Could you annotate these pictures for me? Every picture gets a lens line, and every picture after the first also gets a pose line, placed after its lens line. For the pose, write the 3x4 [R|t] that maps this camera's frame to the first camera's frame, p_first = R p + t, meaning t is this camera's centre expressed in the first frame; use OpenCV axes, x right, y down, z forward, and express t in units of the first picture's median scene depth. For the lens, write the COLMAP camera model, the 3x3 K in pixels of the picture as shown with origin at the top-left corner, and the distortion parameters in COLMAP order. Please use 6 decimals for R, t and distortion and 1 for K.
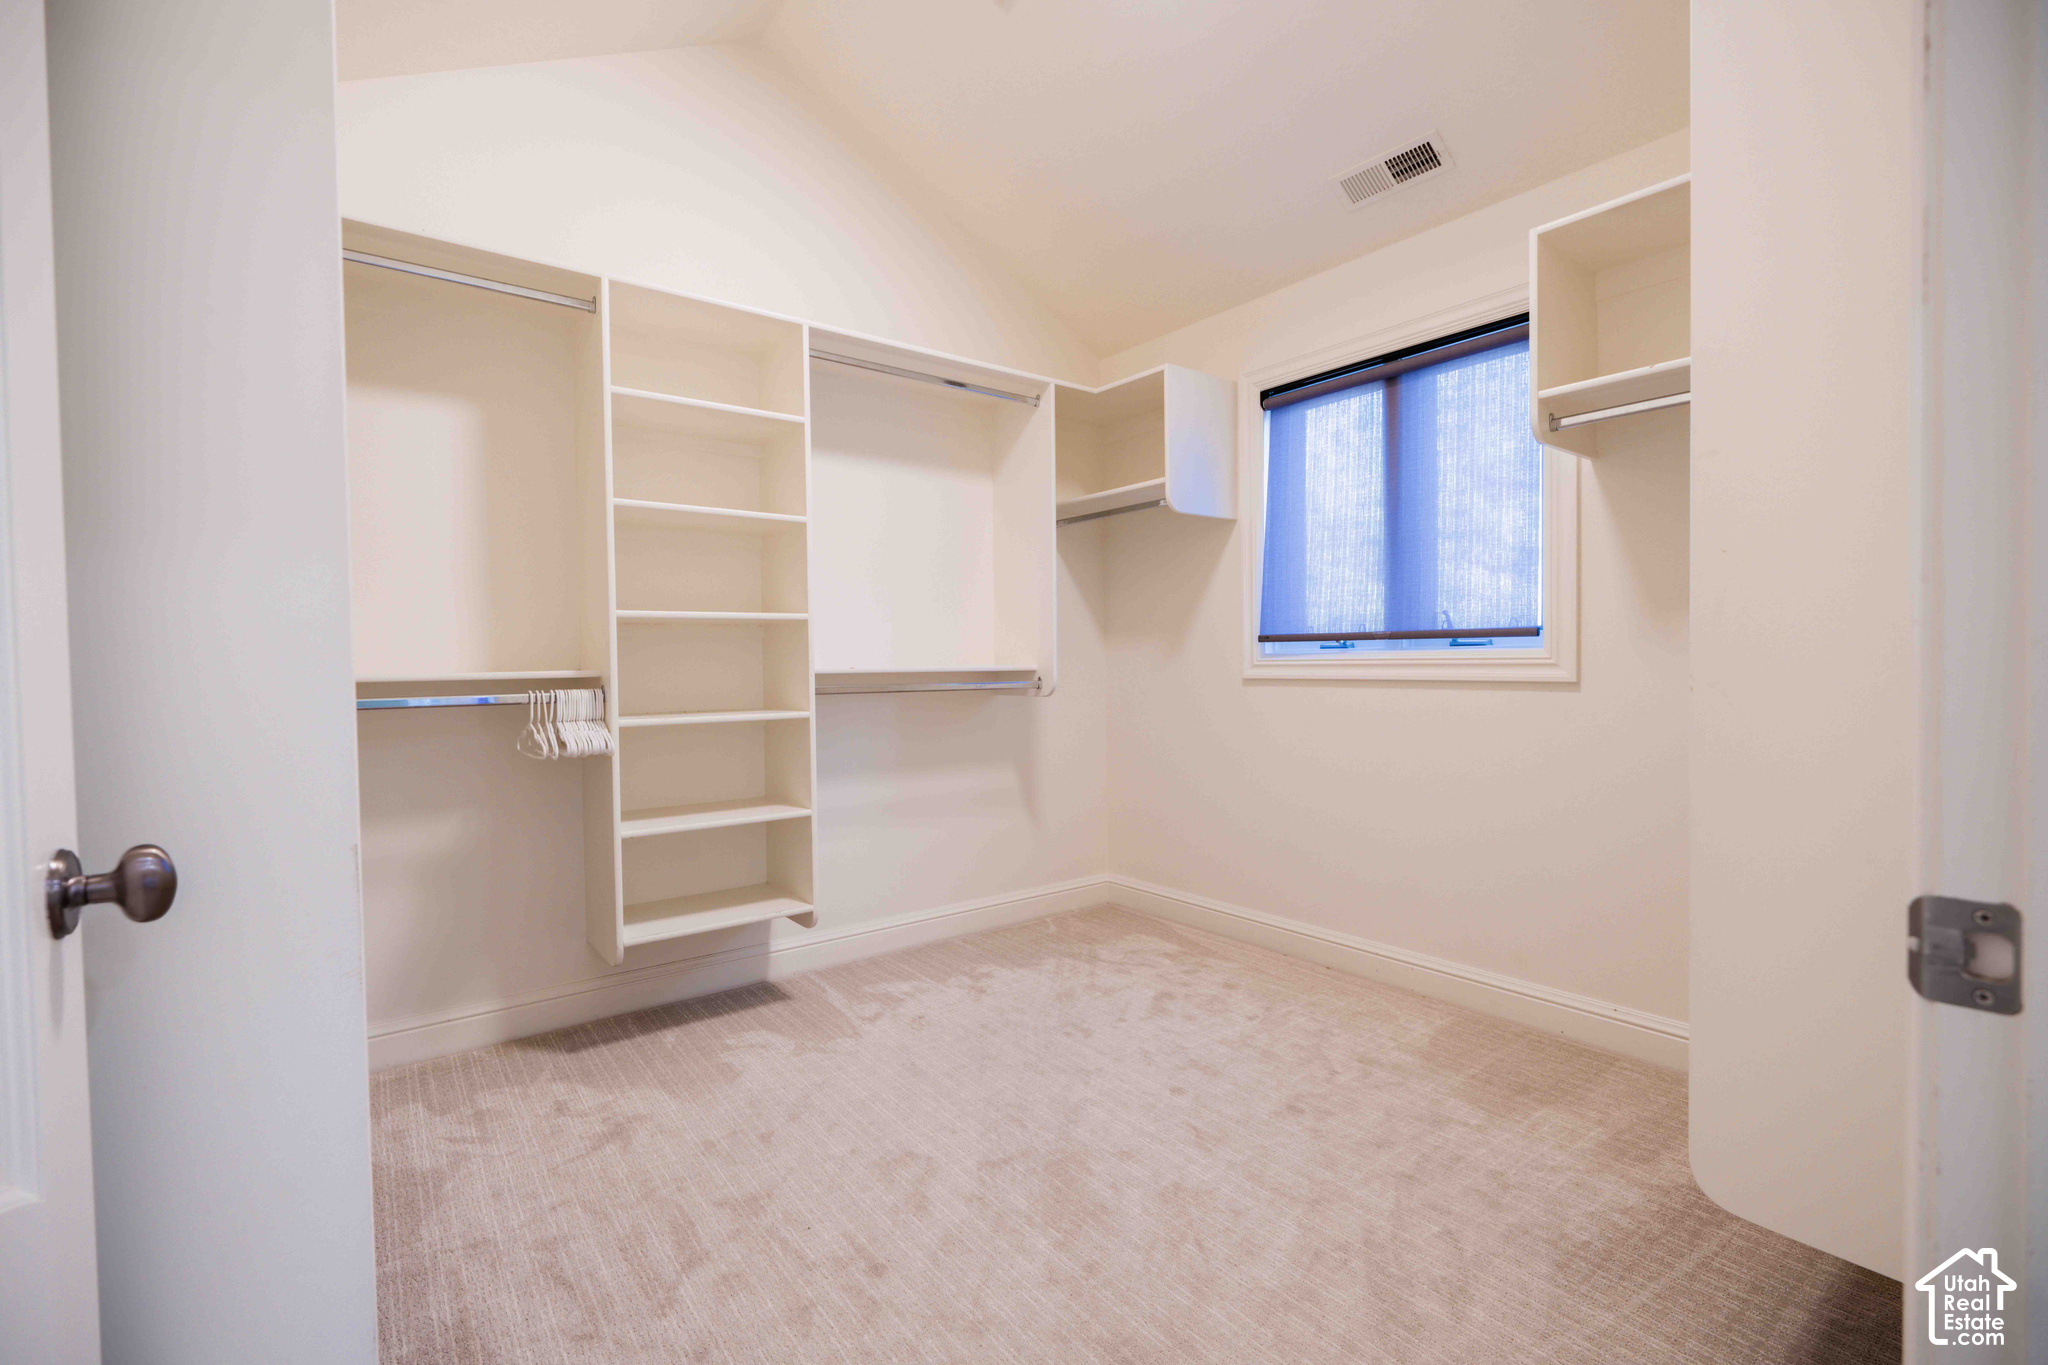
lens RADIAL K [[894.1, 0, 1036.5], [0, 894.1, 683.7], [0, 0, 1]] dist [-0.004215, -0.000053]
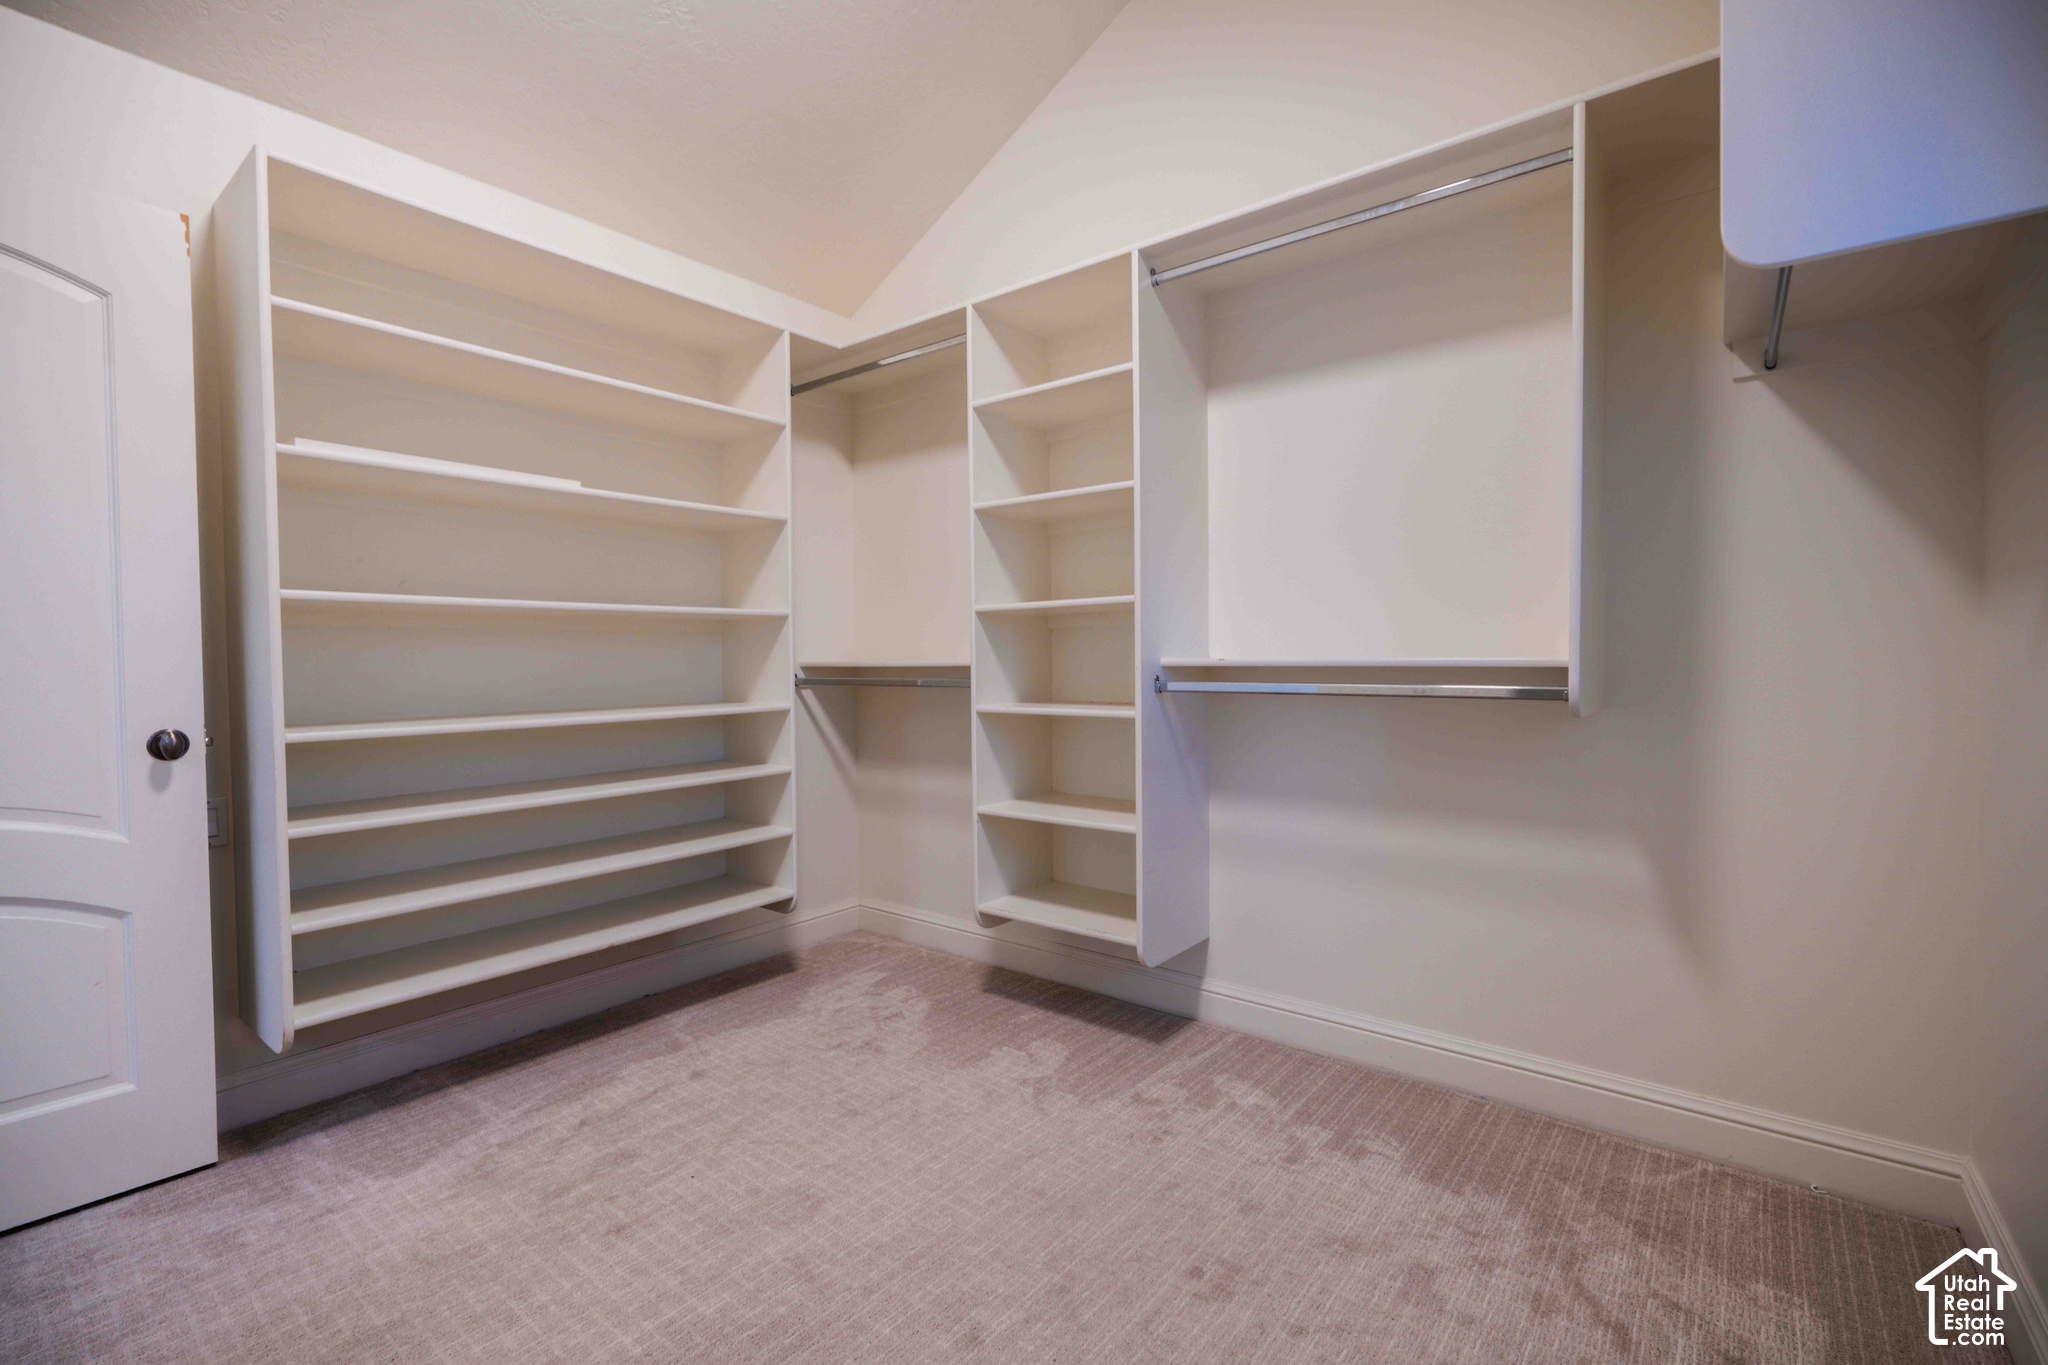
lens RADIAL K [[894.1, 0, 1036.5], [0, 894.1, 683.7], [0, 0, 1]] dist [-0.004215, -0.000053]
pose [[0.245064, 0.033560, -0.968926, 0.536870], [-0.023614, 0.999311, 0.028639, -0.015863], [0.969219, 0.015862, 0.245687, 0.693843]]
